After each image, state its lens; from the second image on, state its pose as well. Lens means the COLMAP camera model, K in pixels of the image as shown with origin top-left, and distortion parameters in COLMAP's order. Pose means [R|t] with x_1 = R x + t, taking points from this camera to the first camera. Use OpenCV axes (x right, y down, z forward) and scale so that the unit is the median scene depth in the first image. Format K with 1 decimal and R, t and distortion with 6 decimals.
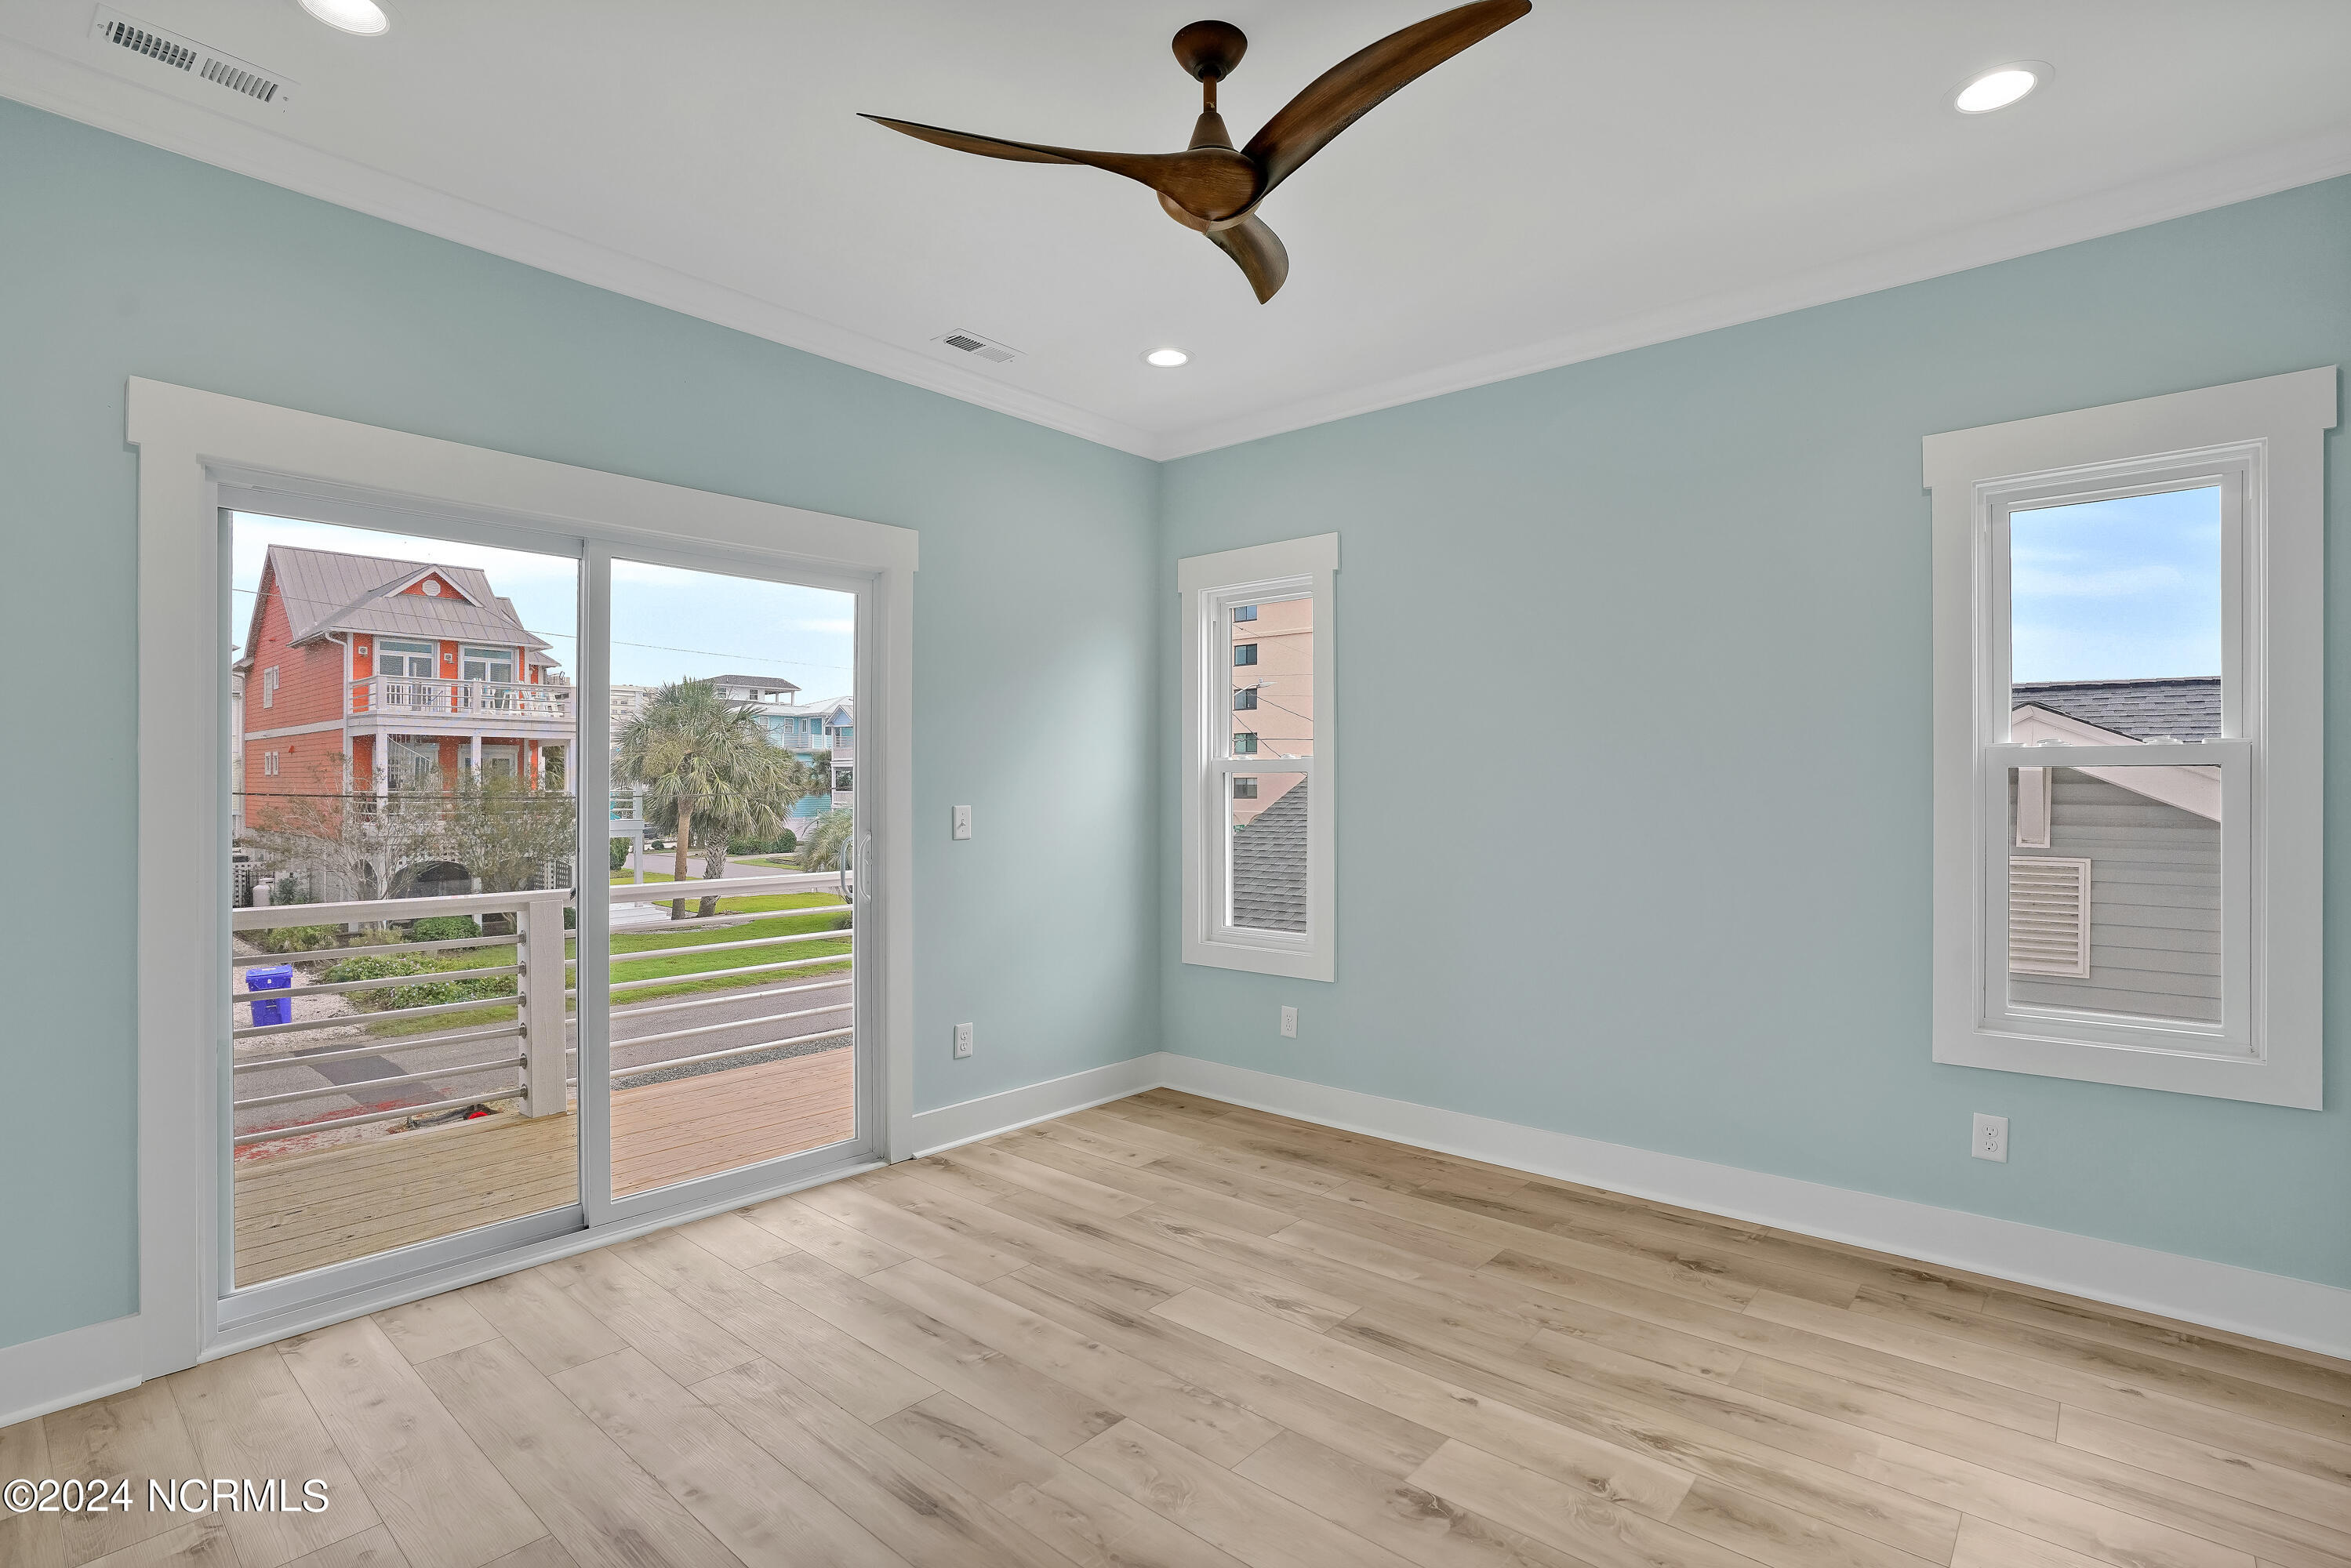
lens RADIAL K [[1143.0, 0, 1175.5], [0, 1143.0, 784.0], [0, 0, 1]] dist [-0.071321, 0.028146]
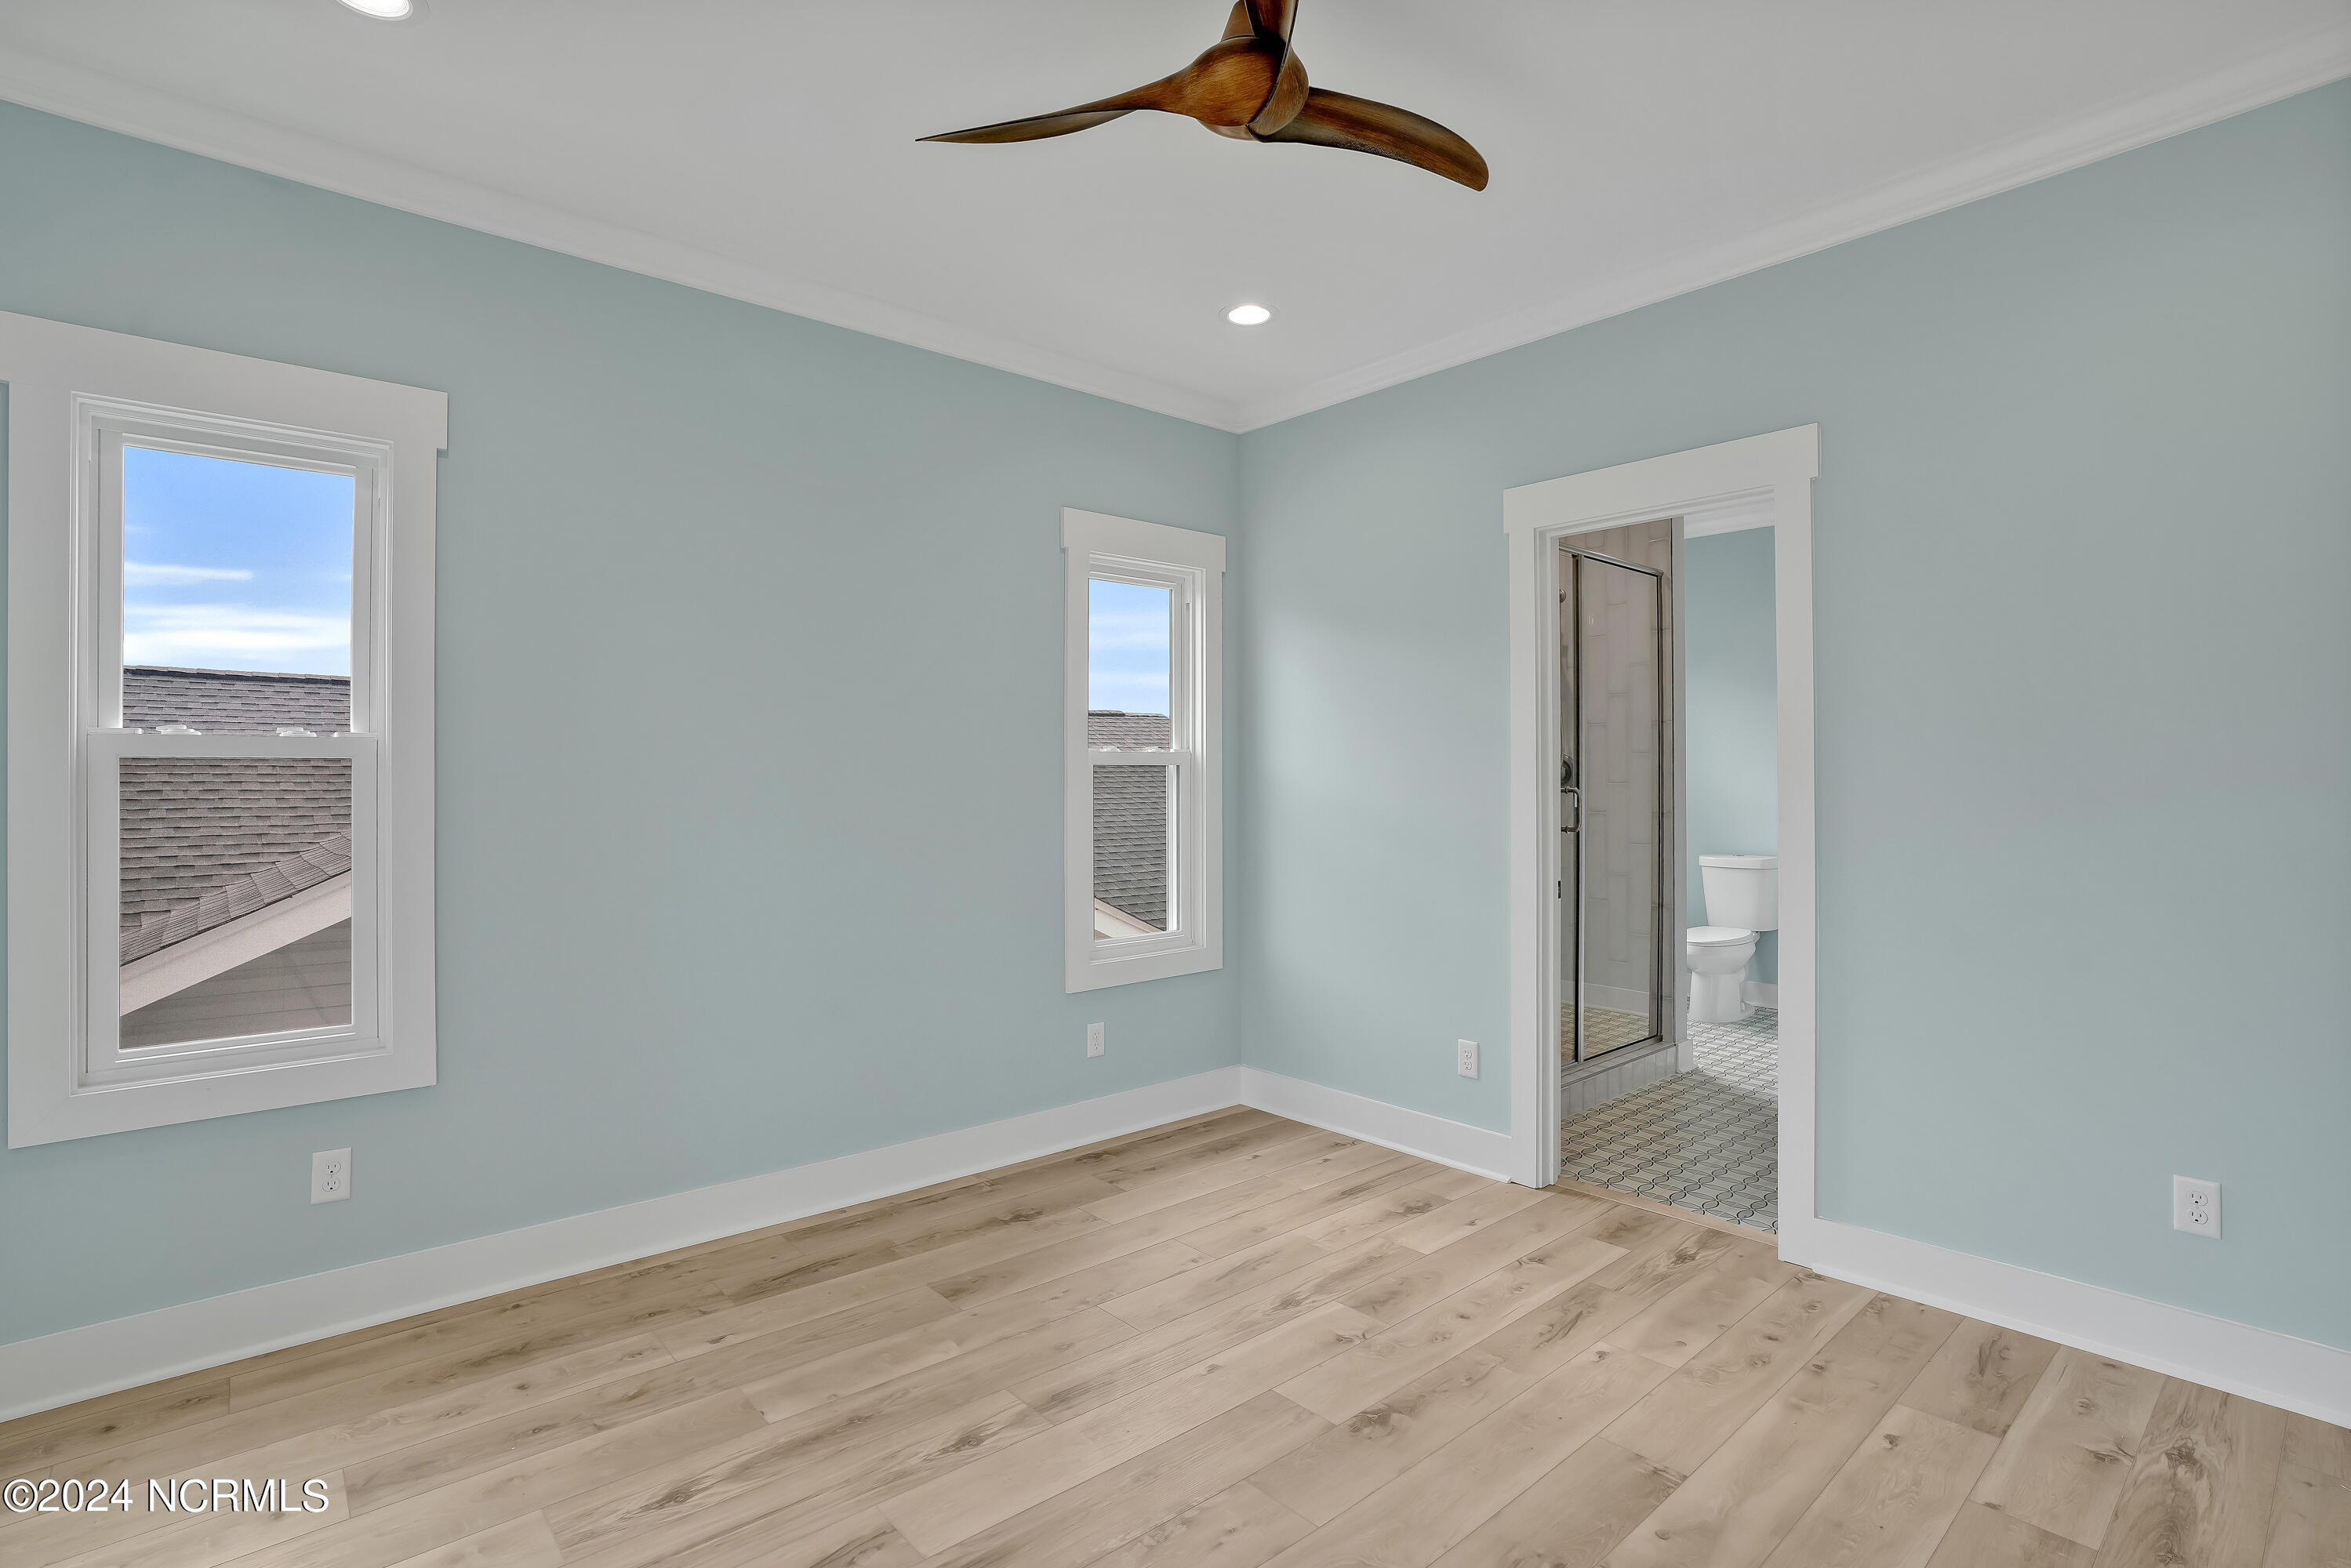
lens RADIAL K [[1143.0, 0, 1175.5], [0, 1143.0, 784.0], [0, 0, 1]] dist [-0.071321, 0.028146]
pose [[0.118626, -0.007162, 0.992913, -0.588146], [-0.000352, 0.999974, 0.007255, -0.004487], [-0.992939, -0.001210, 0.118620, 0.678226]]
